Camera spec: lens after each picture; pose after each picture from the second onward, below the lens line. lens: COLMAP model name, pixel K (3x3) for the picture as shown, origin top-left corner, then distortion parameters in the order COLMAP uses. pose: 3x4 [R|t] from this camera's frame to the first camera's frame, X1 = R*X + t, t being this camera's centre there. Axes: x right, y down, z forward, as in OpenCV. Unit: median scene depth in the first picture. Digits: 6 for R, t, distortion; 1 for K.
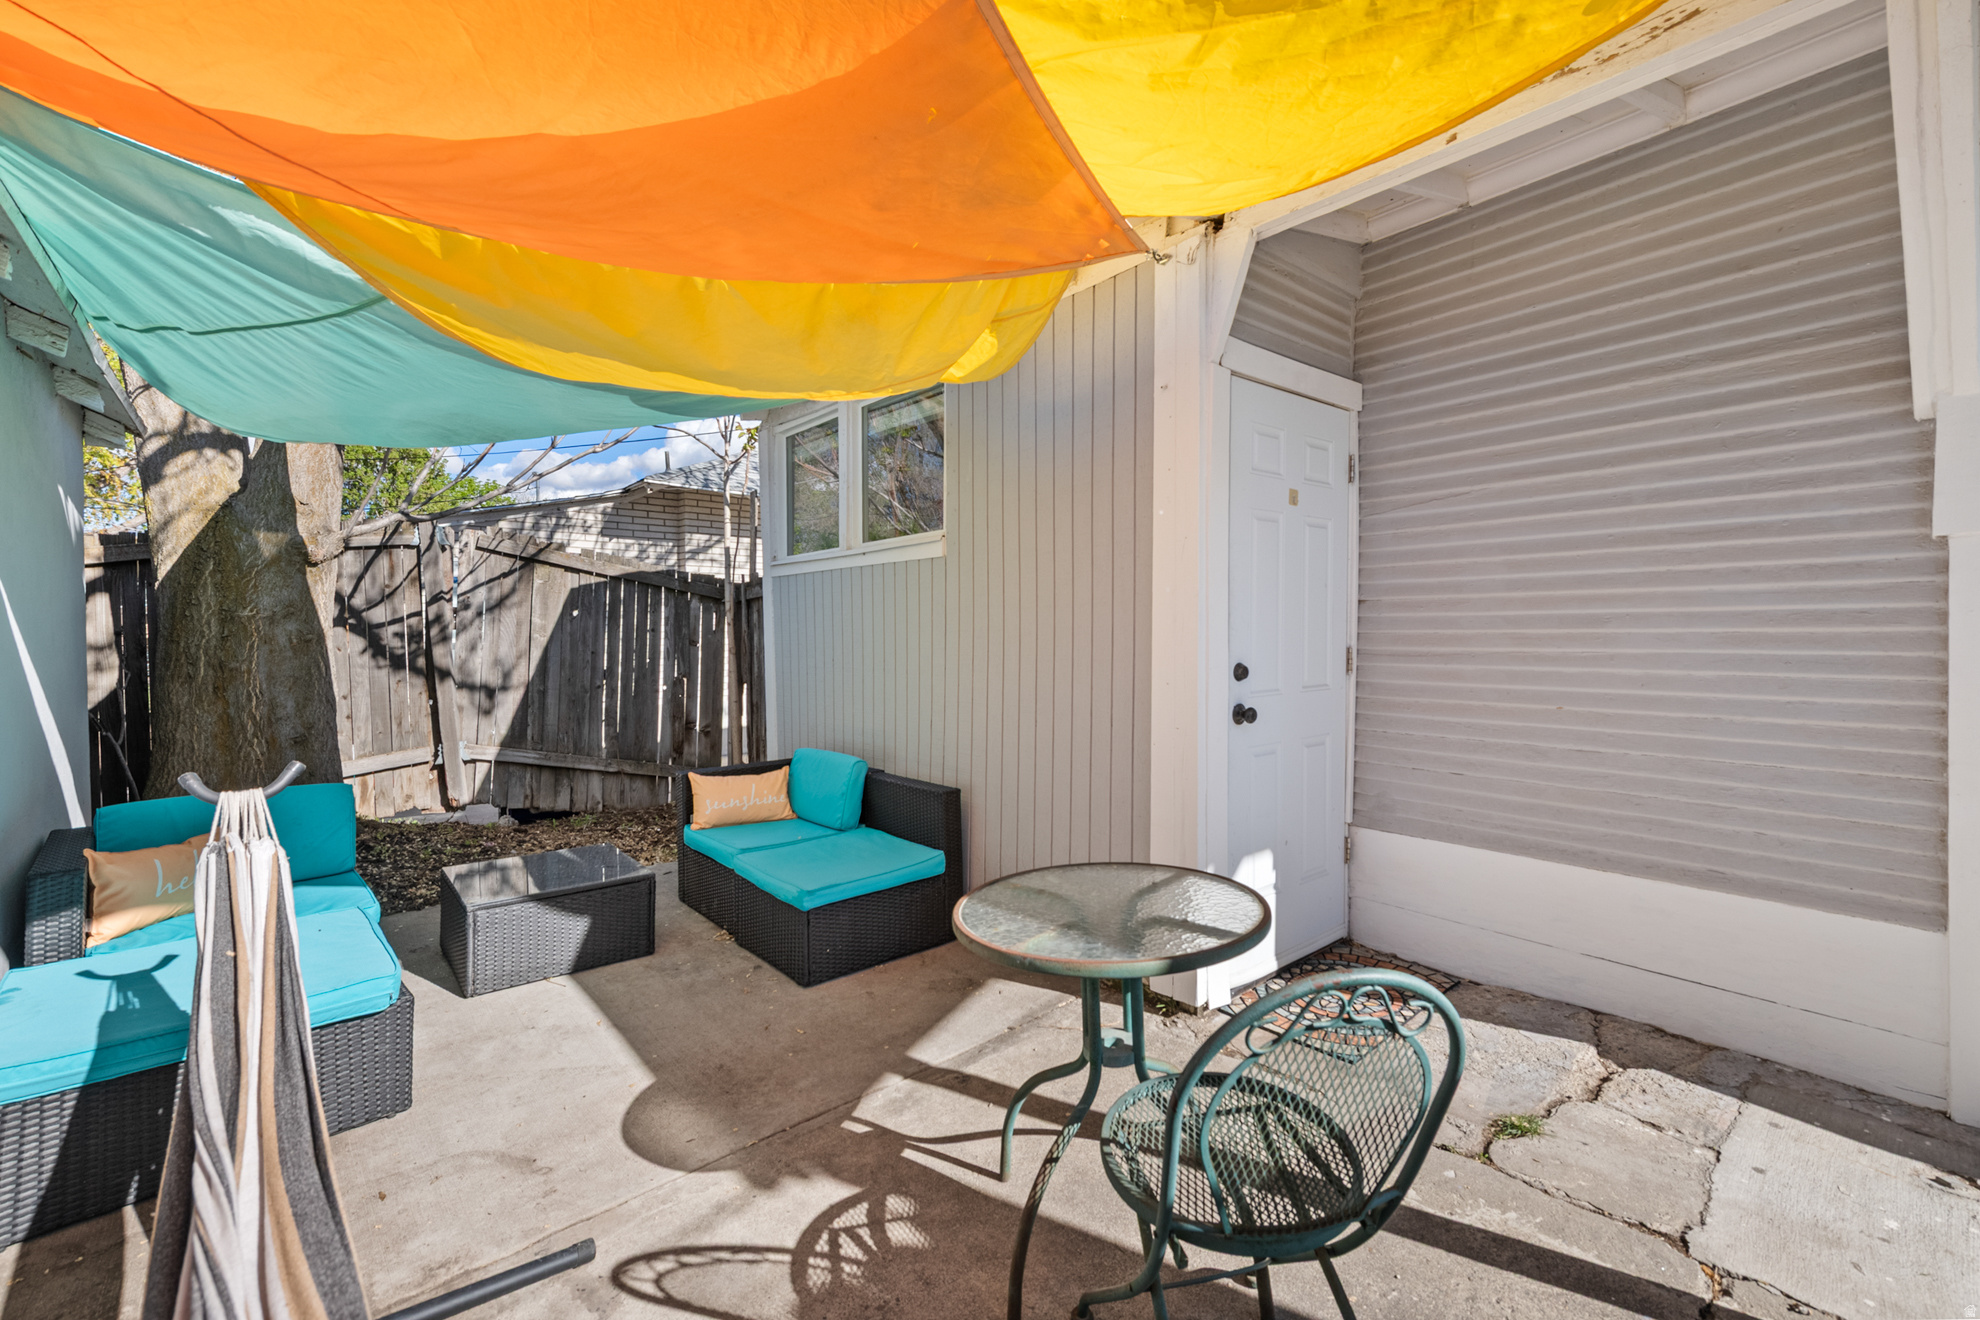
lens RADIAL K [[812.5, 0, 984.0], [0, 812.5, 670.6], [0, 0, 1]] dist [0.006960, 0.000005]
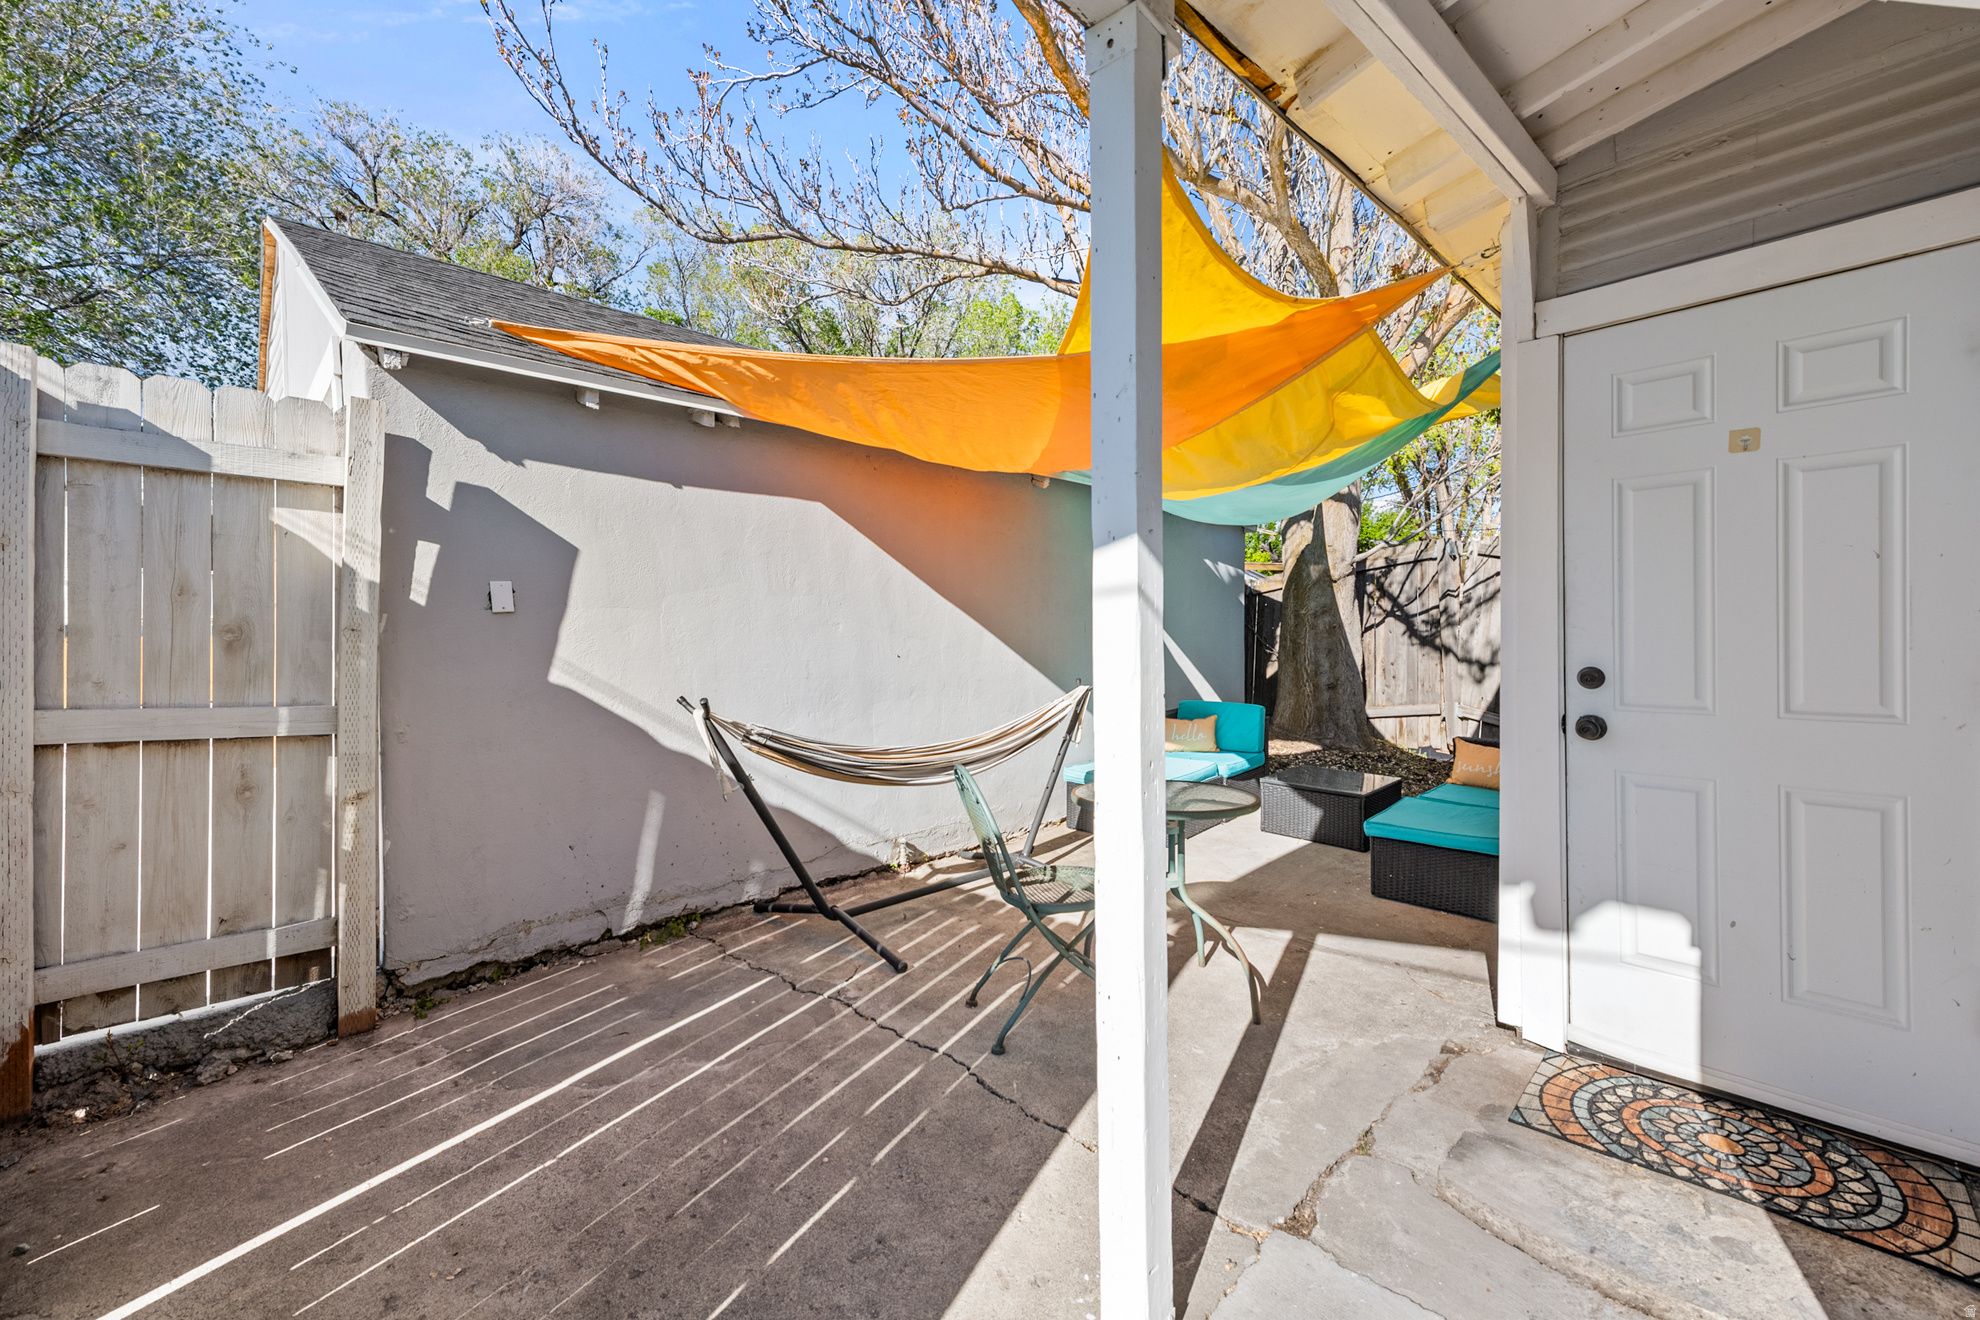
lens RADIAL K [[775.7, 0, 977.8], [0, 775.7, 633.0], [0, 0, 1]] dist [0.006871, -0.000045]
pose [[0.034968, 0.012696, -0.999308, 0.607064], [-0.025160, 0.999614, 0.011819, -0.021078], [0.999072, 0.024729, 0.035274, 0.181899]]
